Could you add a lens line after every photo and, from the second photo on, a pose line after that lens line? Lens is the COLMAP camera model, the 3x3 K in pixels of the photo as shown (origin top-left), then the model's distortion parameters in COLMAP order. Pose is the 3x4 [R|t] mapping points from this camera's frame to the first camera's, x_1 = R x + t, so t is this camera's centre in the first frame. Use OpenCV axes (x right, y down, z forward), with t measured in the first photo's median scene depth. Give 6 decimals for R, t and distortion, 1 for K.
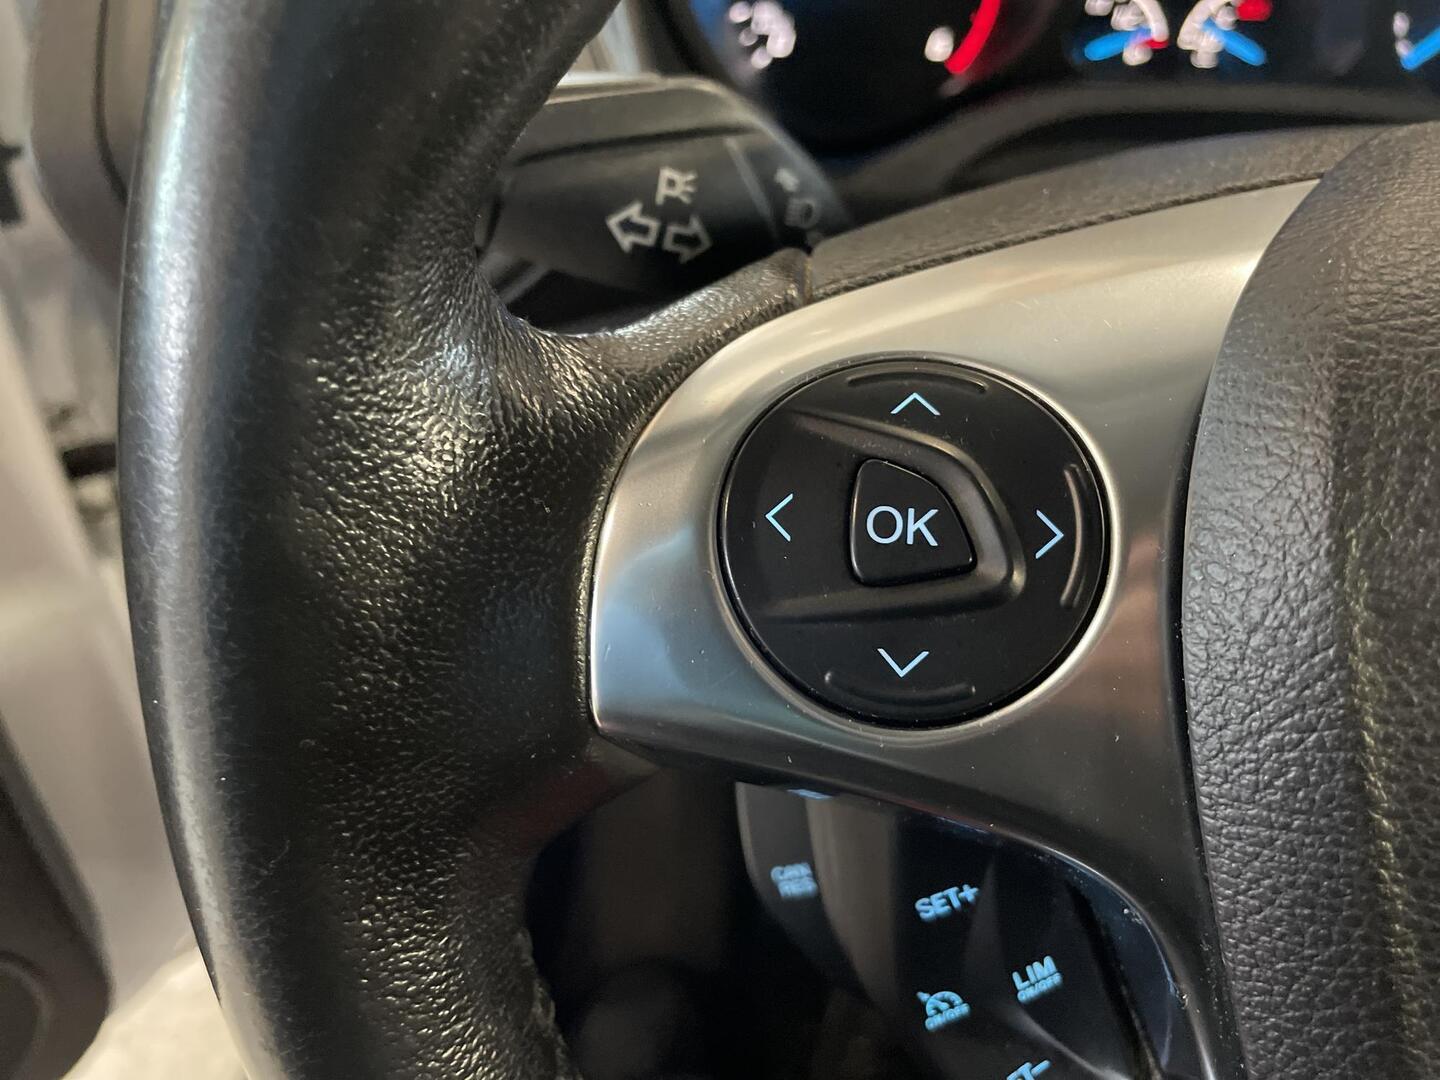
lens RADIAL K [[1104.3, 0, 709.5], [0, 1104.3, 534.4], [0, 0, 1]] dist [-0.008471, -0.035982]
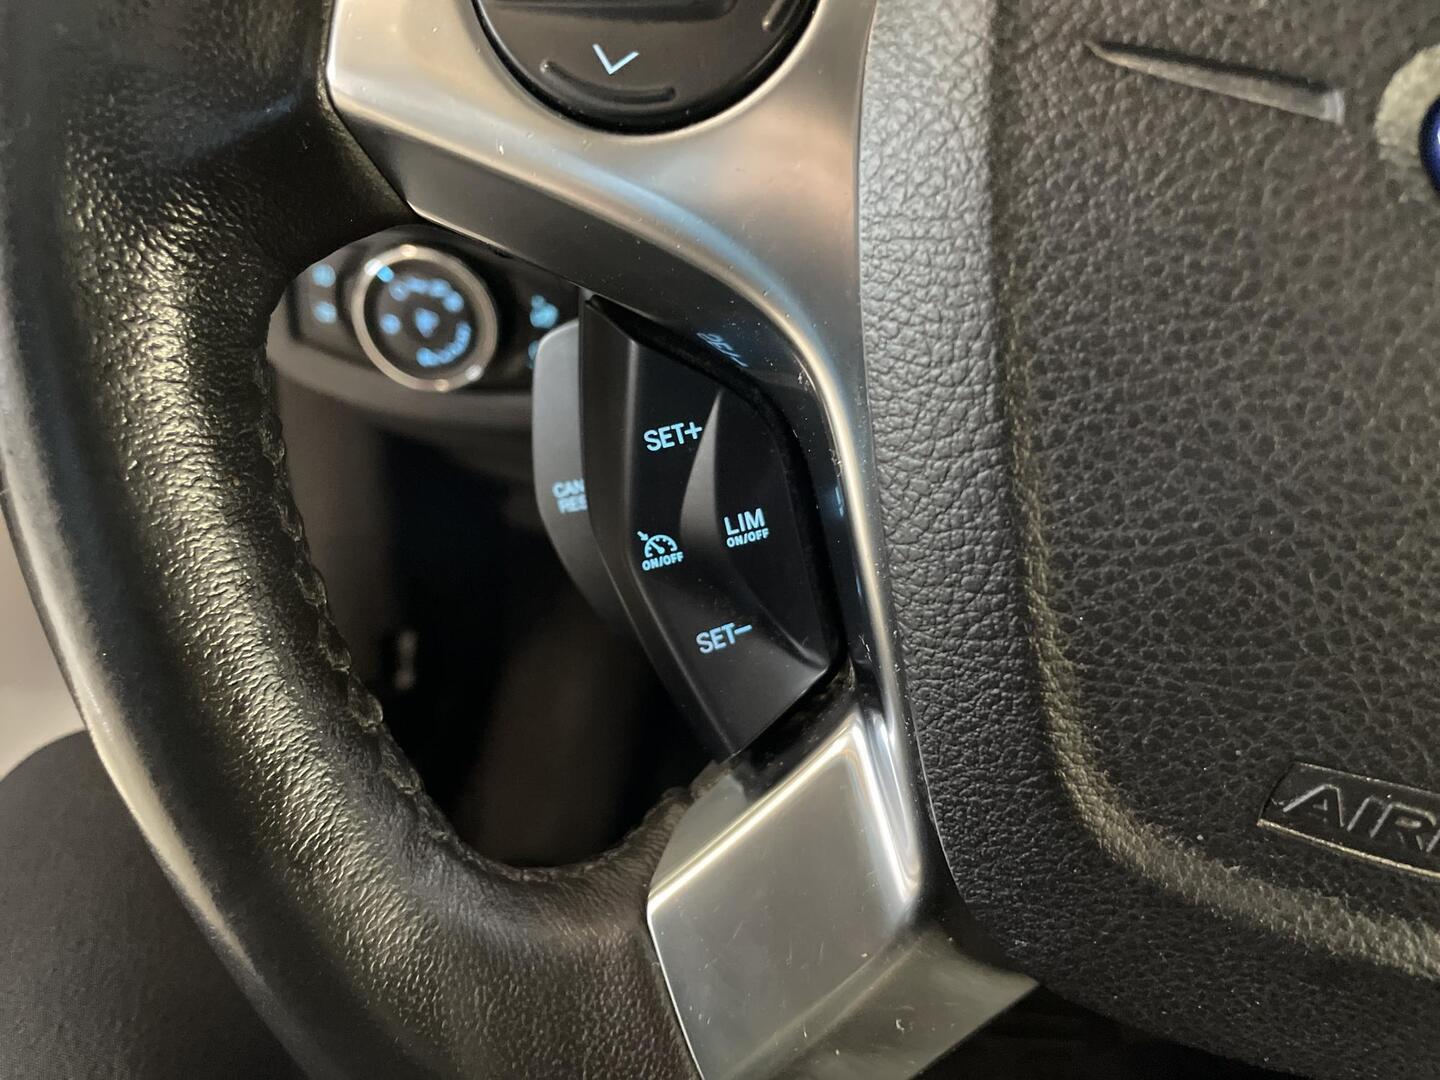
lens RADIAL K [[1084.9, 0, 677.1], [0, 1084.9, 550.5], [0, 0, 1]] dist [0.072651, -0.071688]
pose [[0.986472, 0.163694, -0.008825, 0.323915], [-0.163699, 0.986510, 0.000142, 0.579558], [0.008729, 0.001304, 0.999961, -0.084205]]
